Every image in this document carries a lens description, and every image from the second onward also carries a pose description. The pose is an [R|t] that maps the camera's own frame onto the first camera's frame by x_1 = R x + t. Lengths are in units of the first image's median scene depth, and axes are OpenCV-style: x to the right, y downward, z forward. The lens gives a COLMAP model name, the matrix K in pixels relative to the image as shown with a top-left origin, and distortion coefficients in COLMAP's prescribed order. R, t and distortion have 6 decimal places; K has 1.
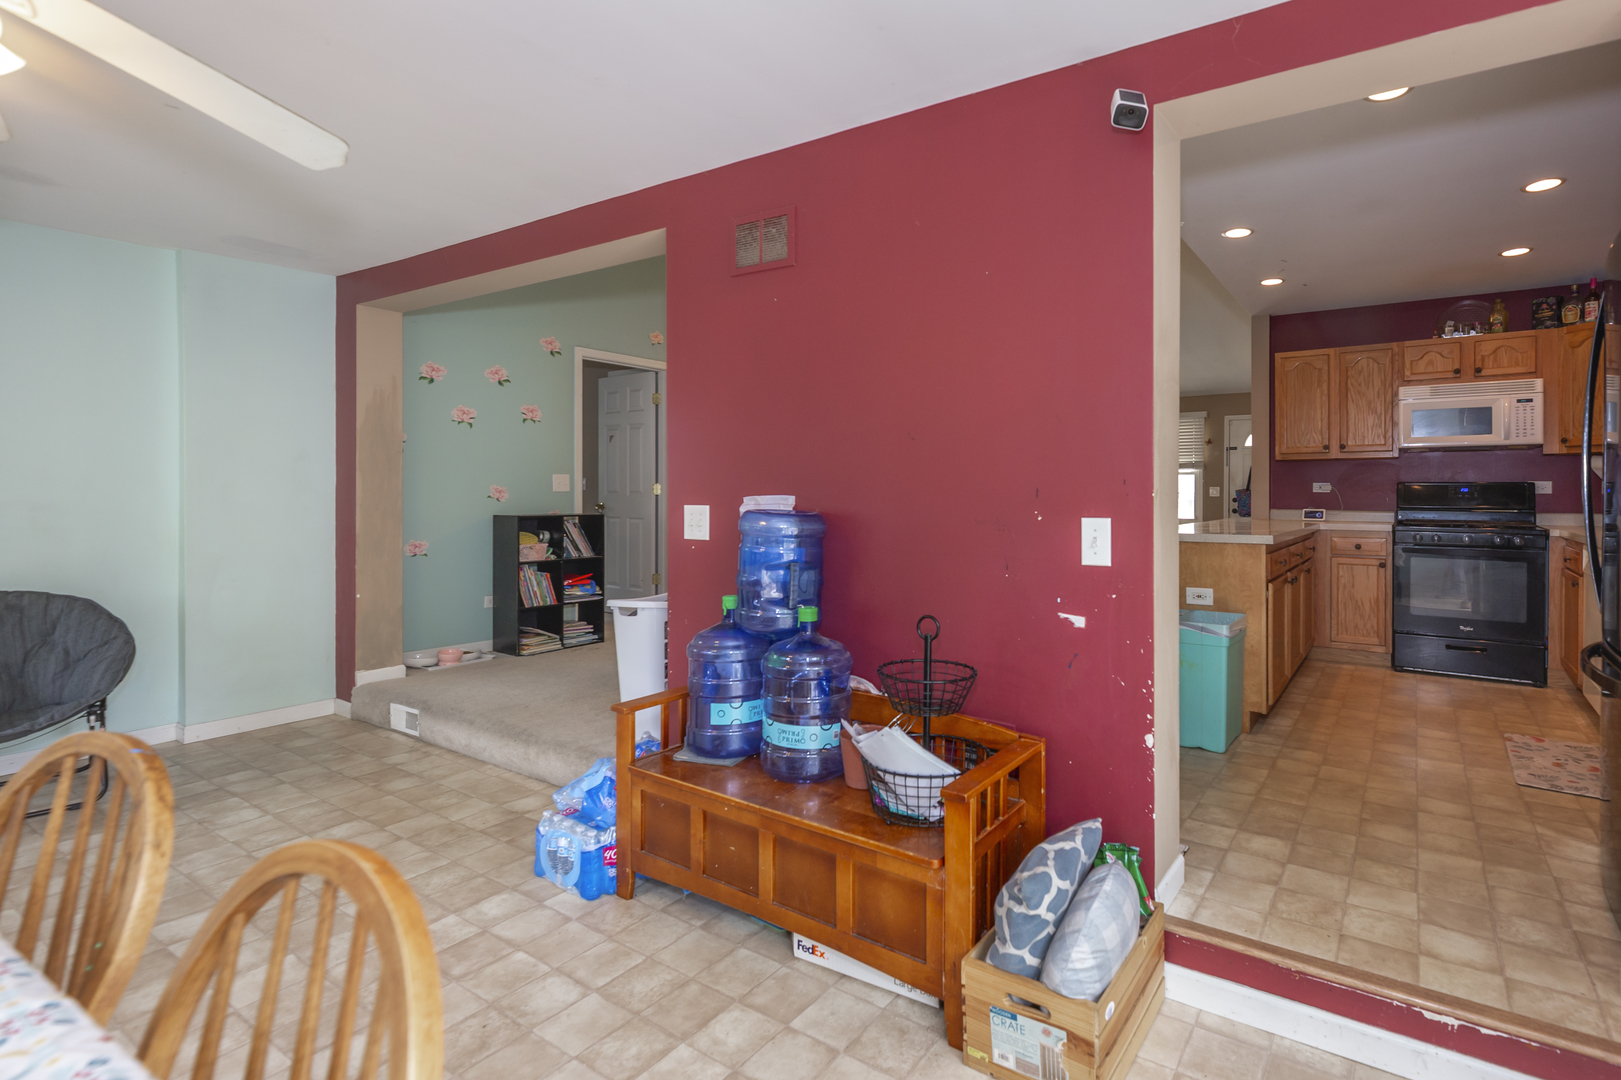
lens RADIAL K [[773.6, 0, 943.3], [0, 773.6, 496.2], [0, 0, 1]] dist [0.005569, -0.001922]
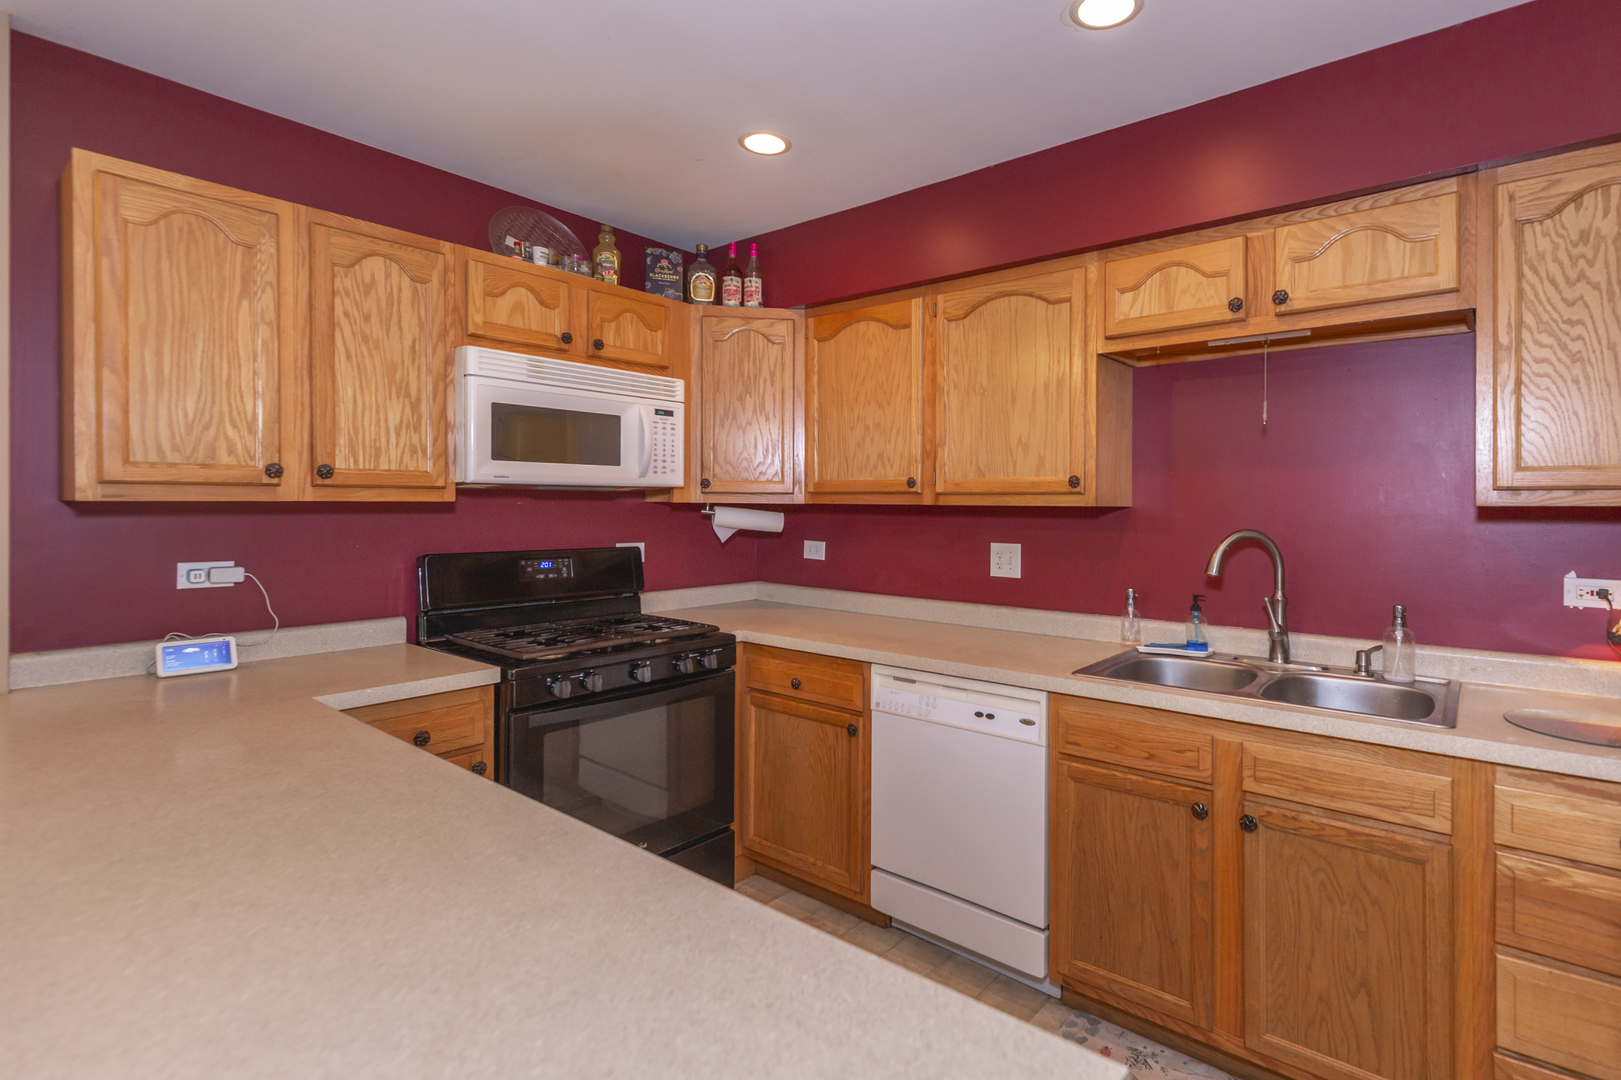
lens RADIAL K [[773.6, 0, 922.1], [0, 773.6, 501.9], [0, 0, 1]] dist [0.005569, -0.001922]
pose [[0.085153, 0.003255, 0.996363, 0.174605], [-0.002548, 0.999992, -0.003049, -0.052189], [-0.996365, -0.002279, 0.085161, 0.726372]]
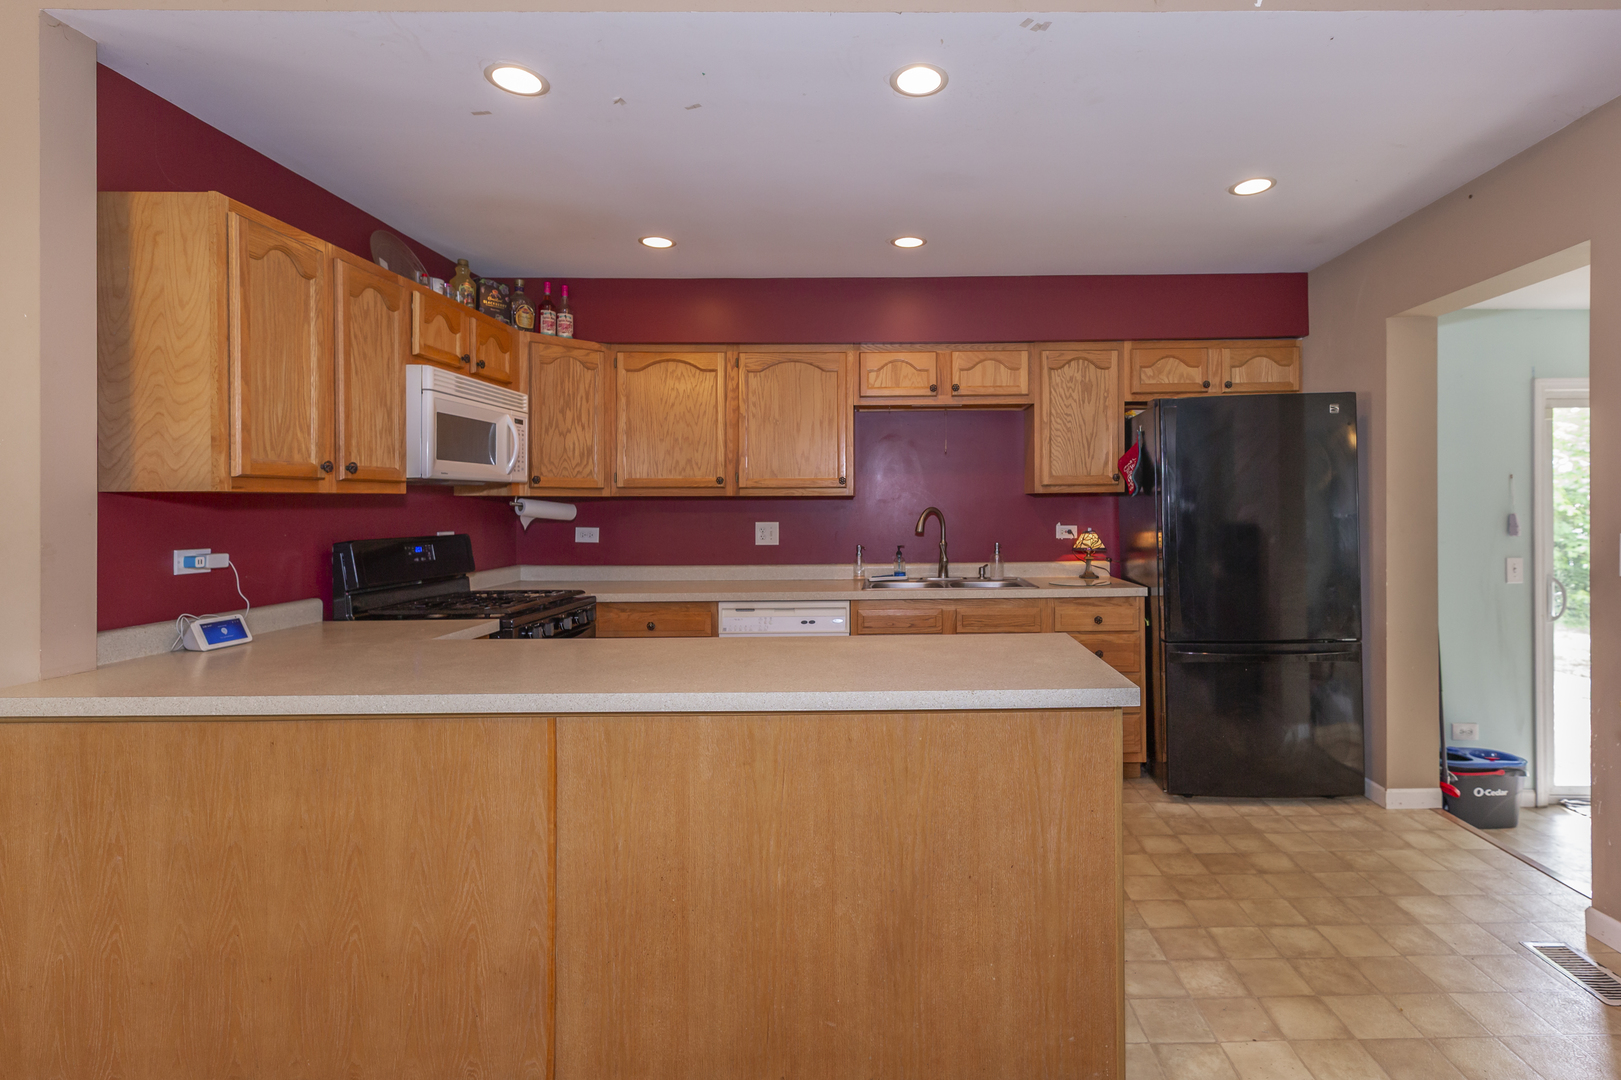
lens RADIAL K [[773.6, 0, 906.3], [0, 773.6, 488.6], [0, 0, 1]] dist [0.005569, -0.001922]
pose [[-0.535954, 0.017785, 0.844060, -0.046455], [0.008122, 0.999840, -0.015910, -0.044912], [-0.844208, -0.001671, -0.536013, 1.040545]]
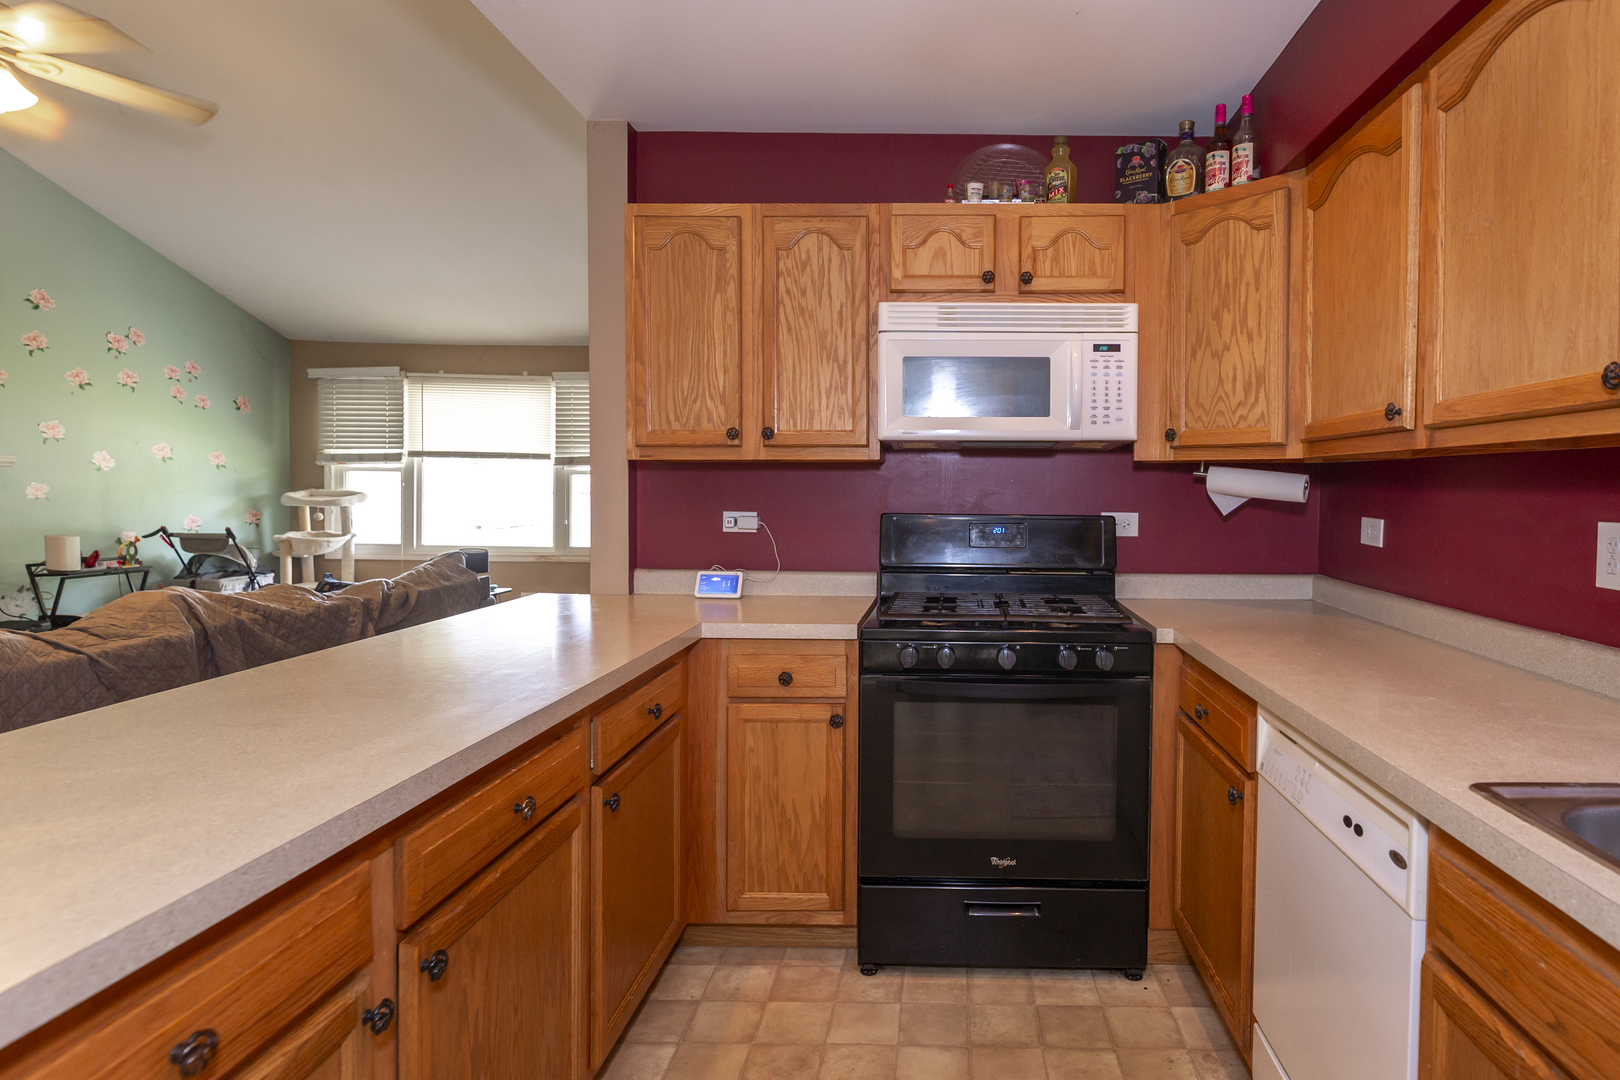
lens RADIAL K [[897.3, 0, 943.8], [0, 897.3, 506.6], [0, 0, 1]] dist [0.004358, 0.002733]
pose [[0.858751, -0.006920, 0.512347, 0.368244], [-0.002948, 0.999826, 0.018446, -0.034845], [-0.512385, -0.017351, 0.858580, 0.556953]]
